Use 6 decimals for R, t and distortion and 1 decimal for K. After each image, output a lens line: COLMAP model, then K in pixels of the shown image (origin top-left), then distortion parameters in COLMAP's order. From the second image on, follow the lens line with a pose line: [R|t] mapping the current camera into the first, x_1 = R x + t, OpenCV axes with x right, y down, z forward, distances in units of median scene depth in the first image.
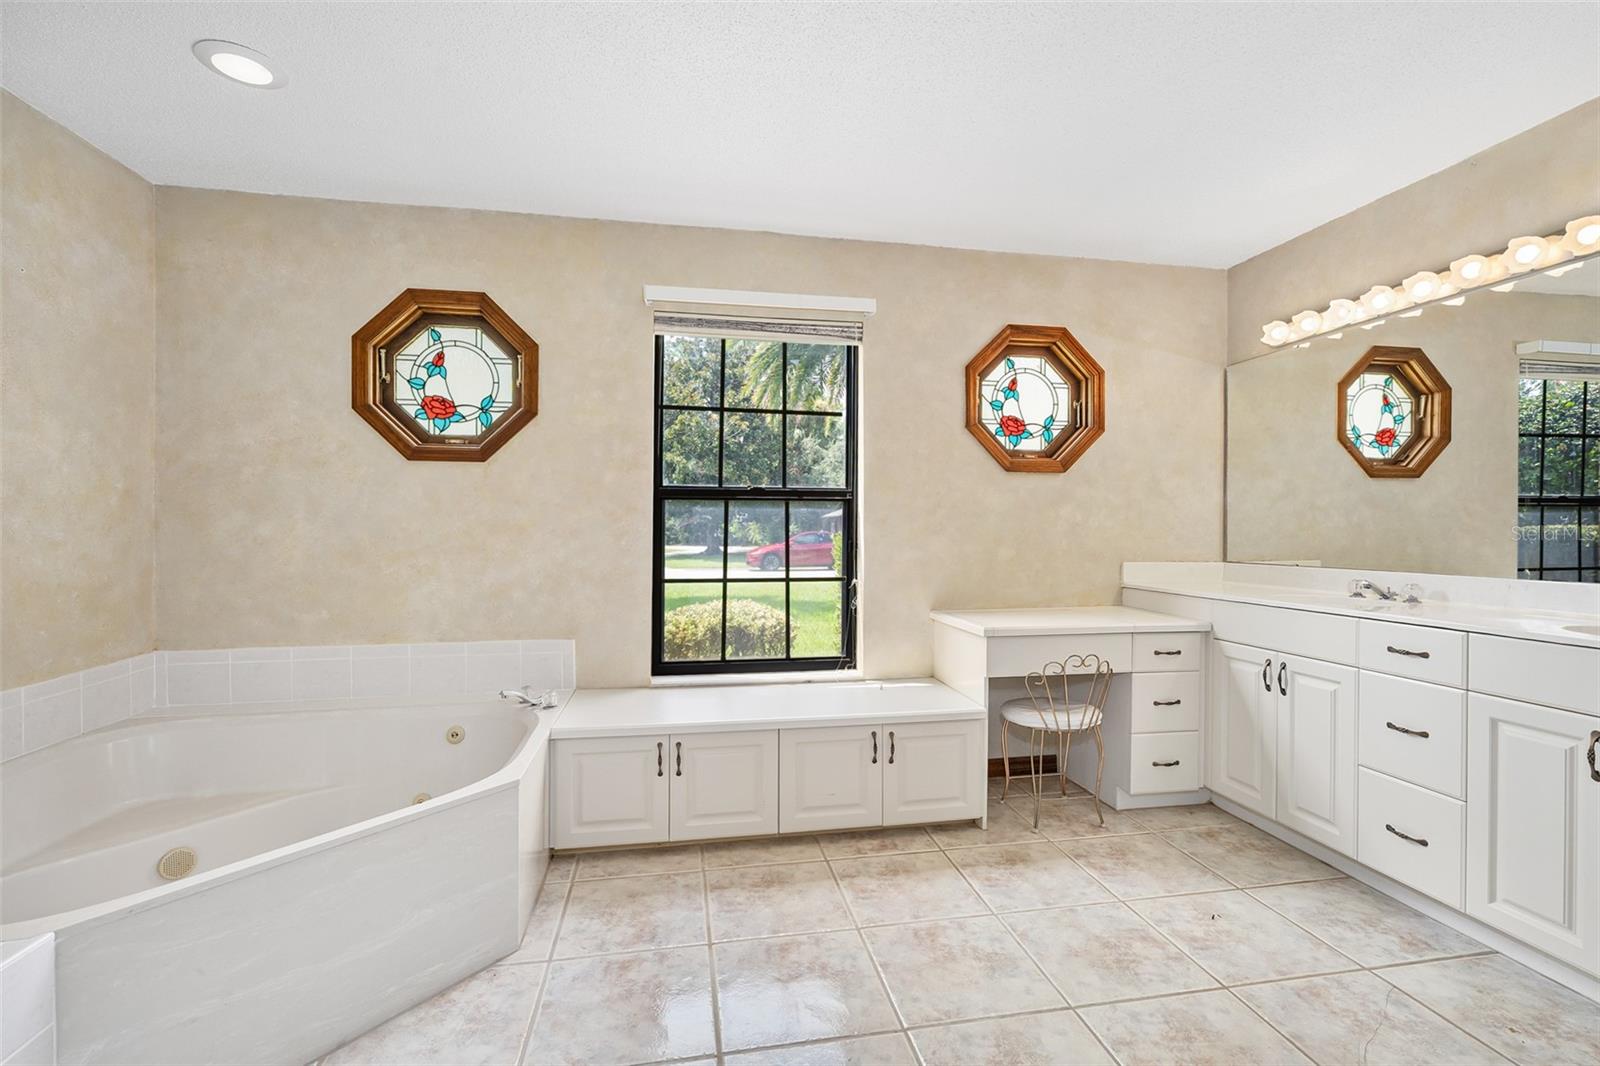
lens RADIAL K [[662.0, 0, 800.0], [0, 662.0, 533.0], [0, 0, 1]] dist [-0.001768, -0.000096]
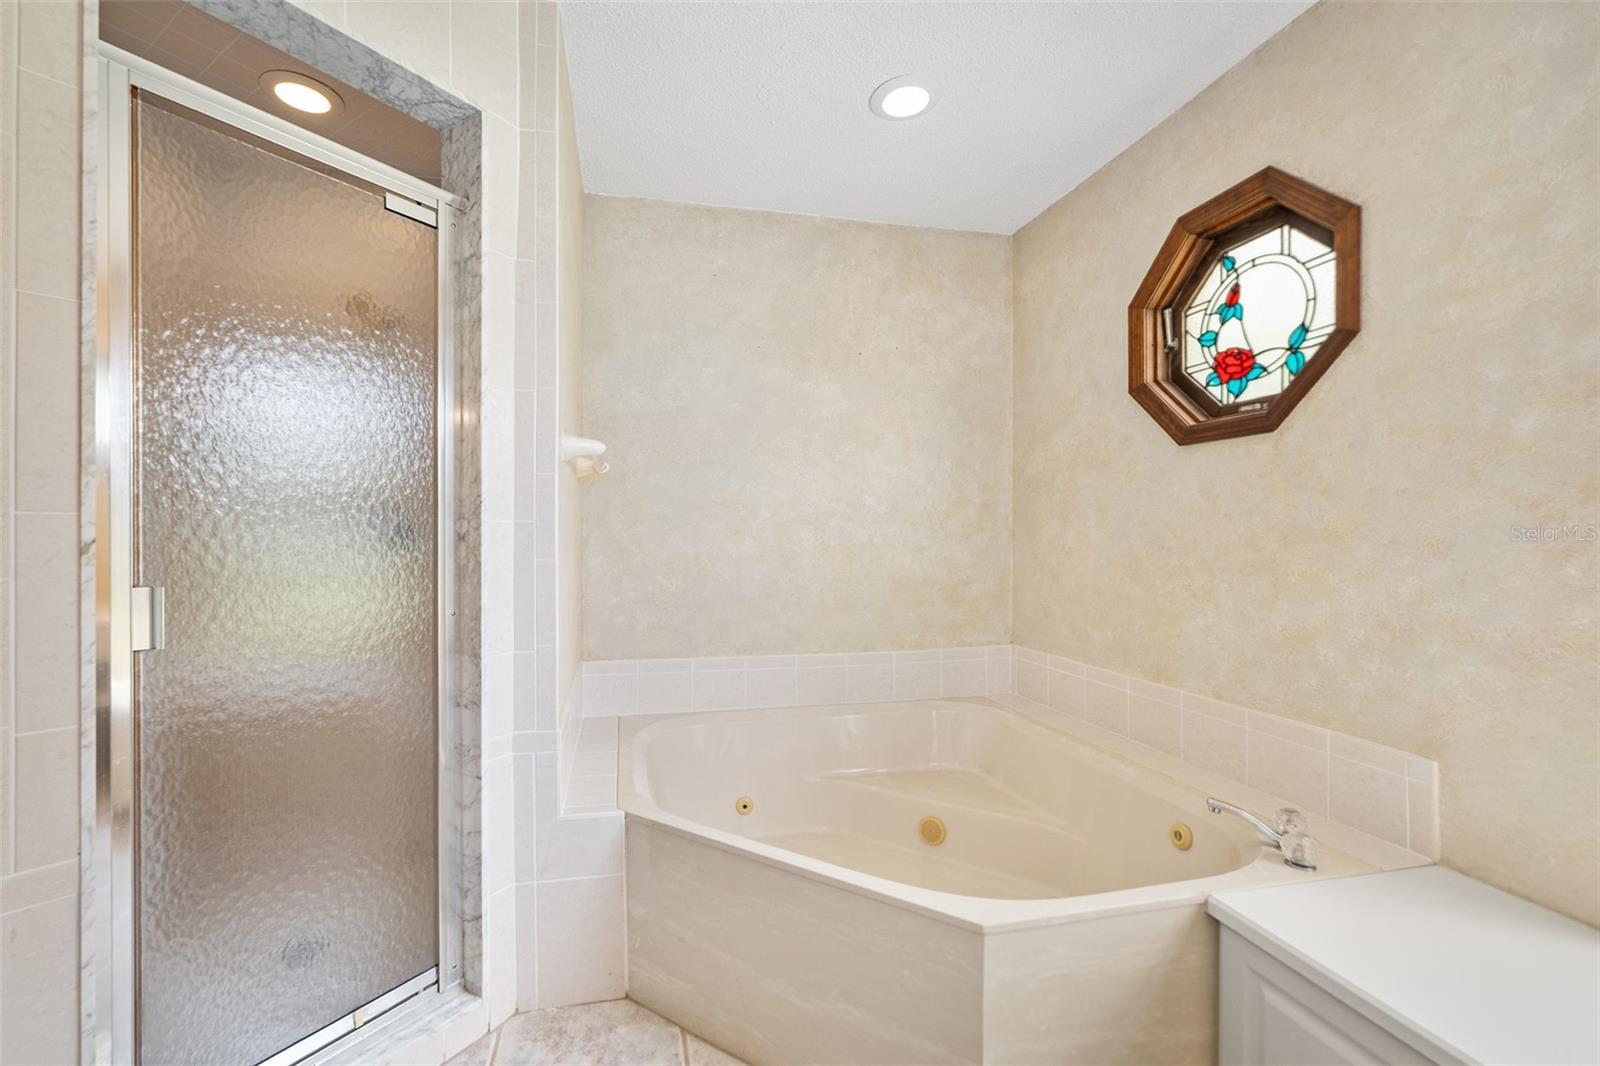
lens RADIAL K [[673.8, 0, 800.0], [0, 673.8, 533.0], [0, 0, 1]] dist [0.002519, 0.000074]
pose [[0.043076, -0.002699, -0.999068, 0.153524], [-0.008544, 0.999959, -0.003070, -0.005031], [0.999035, 0.008668, 0.043052, 0.532742]]
